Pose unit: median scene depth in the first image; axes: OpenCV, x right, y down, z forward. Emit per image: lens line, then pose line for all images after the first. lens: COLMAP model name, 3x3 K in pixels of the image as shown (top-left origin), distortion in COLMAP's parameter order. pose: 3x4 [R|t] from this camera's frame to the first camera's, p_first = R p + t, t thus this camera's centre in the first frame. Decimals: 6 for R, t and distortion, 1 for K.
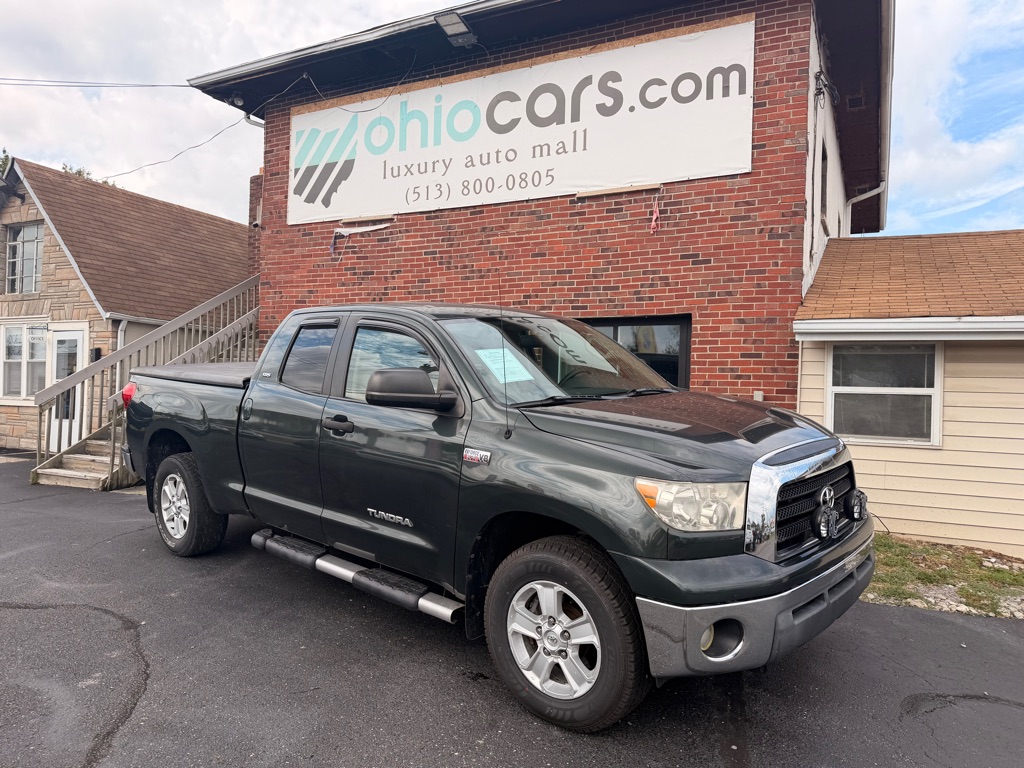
lens RADIAL K [[747.4, 0, 507.1], [0, 747.4, 397.5], [0, 0, 1]] dist [0.076796, -0.112500]
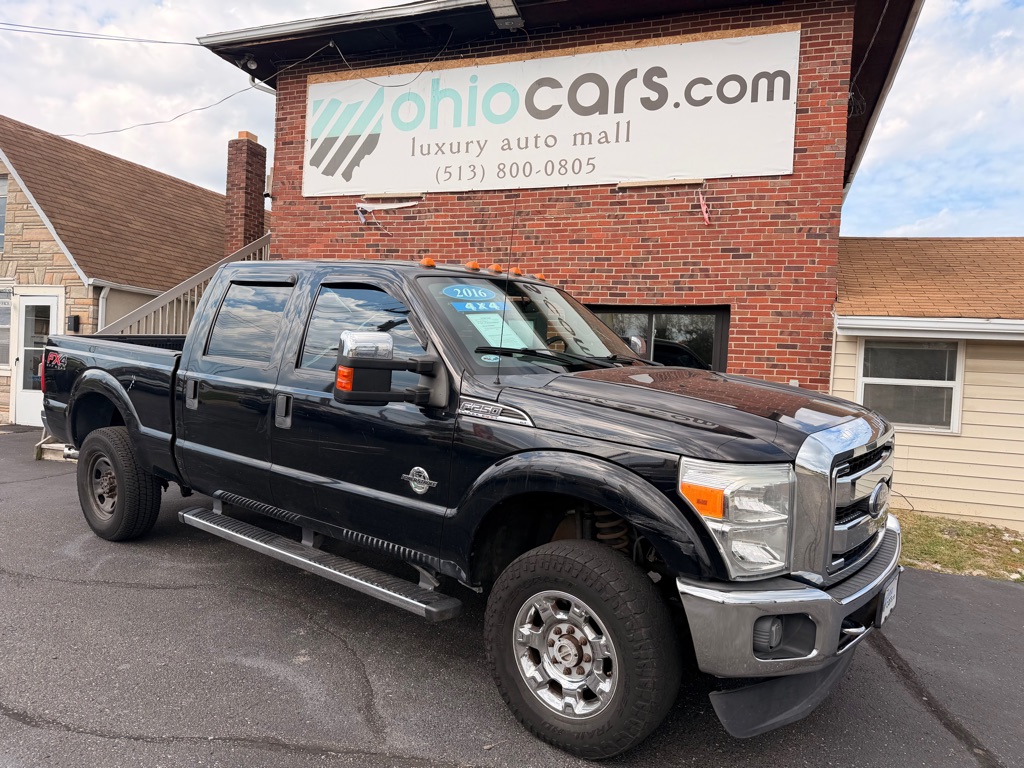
lens RADIAL K [[747.4, 0, 511.9], [0, 747.4, 398.1], [0, 0, 1]] dist [0.076796, -0.112500]
pose [[0.991112, 0.018976, 0.131671, -0.177366], [-0.023072, 0.999294, 0.029648, -0.004237], [-0.131015, -0.032423, 0.990850, -0.013183]]
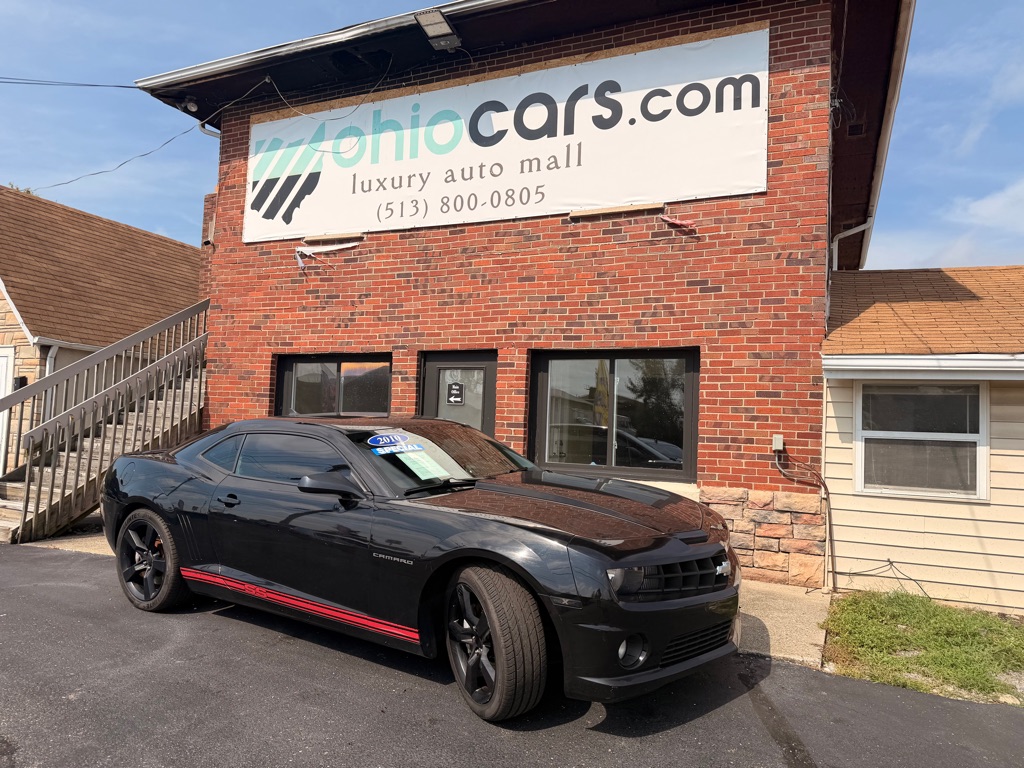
lens RADIAL K [[747.4, 0, 508.4], [0, 747.4, 393.8], [0, 0, 1]] dist [0.076796, -0.112500]
pose [[0.998341, 0.013603, 0.055940, -0.027858], [-0.010623, 0.998526, -0.053230, -0.004954], [-0.056581, 0.052548, 0.997014, 0.113586]]
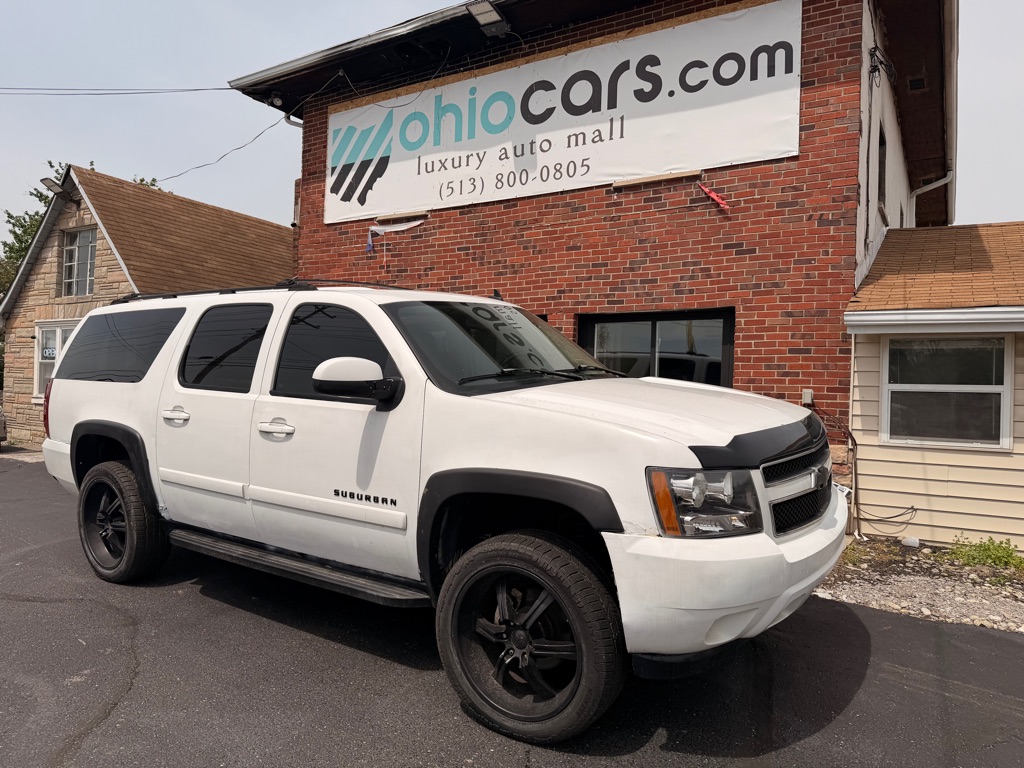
lens RADIAL K [[747.4, 0, 499.6], [0, 747.4, 395.3], [0, 0, 1]] dist [0.076796, -0.112500]
pose [[0.996646, 0.003752, -0.081742, 0.027109], [-0.004653, 0.999931, -0.010832, 0.009527], [0.081695, 0.011176, 0.996595, 0.034387]]
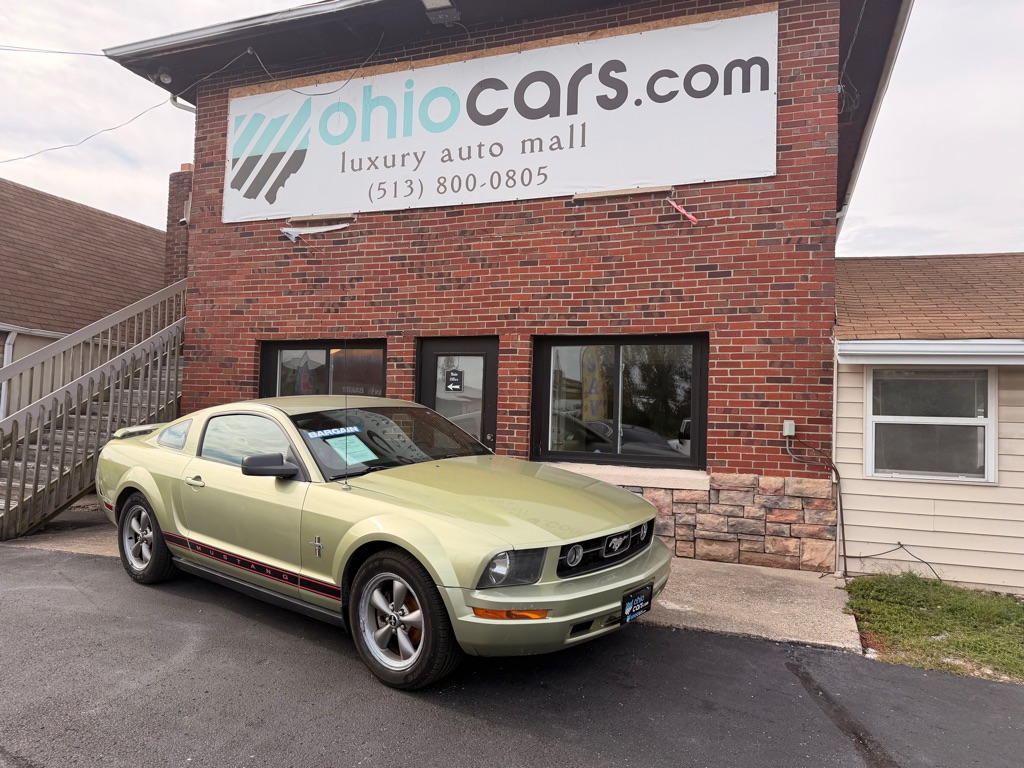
lens RADIAL K [[747.4, 0, 518.0], [0, 747.4, 392.2], [0, 0, 1]] dist [0.076796, -0.112500]
pose [[0.991756, 0.007716, 0.127908, -0.081169], [-0.002611, 0.999195, -0.040038, -0.004346], [-0.128114, 0.039374, 0.990978, 0.140154]]
